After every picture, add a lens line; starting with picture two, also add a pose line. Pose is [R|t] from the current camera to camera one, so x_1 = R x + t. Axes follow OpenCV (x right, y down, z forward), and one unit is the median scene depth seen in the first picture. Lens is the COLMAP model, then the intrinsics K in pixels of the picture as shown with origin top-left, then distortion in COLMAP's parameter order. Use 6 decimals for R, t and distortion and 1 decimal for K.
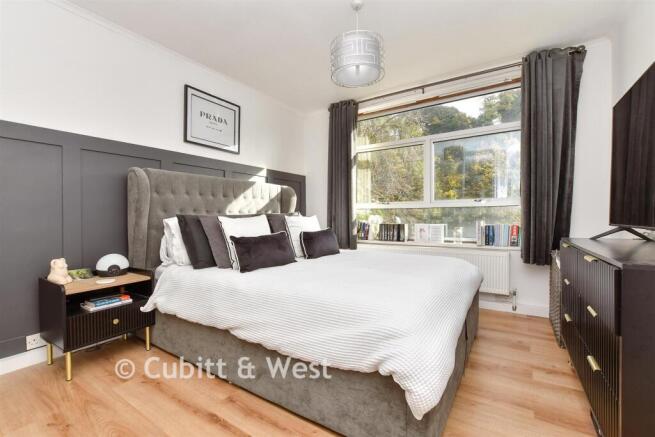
lens RADIAL K [[281.7, 0, 327.5], [0, 281.7, 218.5], [0, 0, 1]] dist [-0.000473, -0.000063]
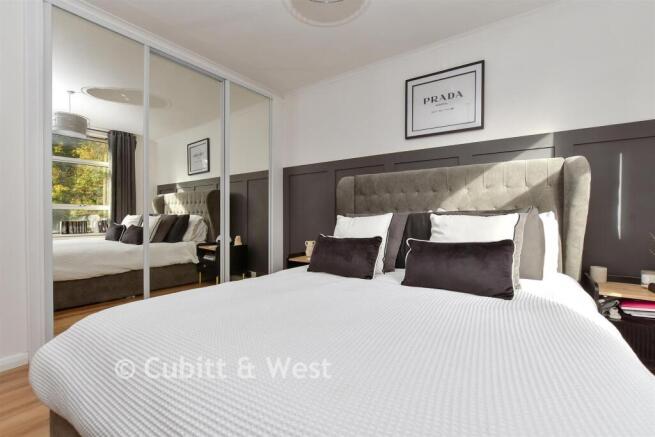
lens RADIAL K [[301.0, 0, 327.5], [0, 301.0, 218.5], [0, 0, 1]] dist [-0.001110, -0.000086]
pose [[-0.004423, 0.005253, -0.999976, 0.525026], [-0.010966, 0.999926, 0.005301, -0.001089], [0.999930, 0.010989, -0.004365, 0.720844]]
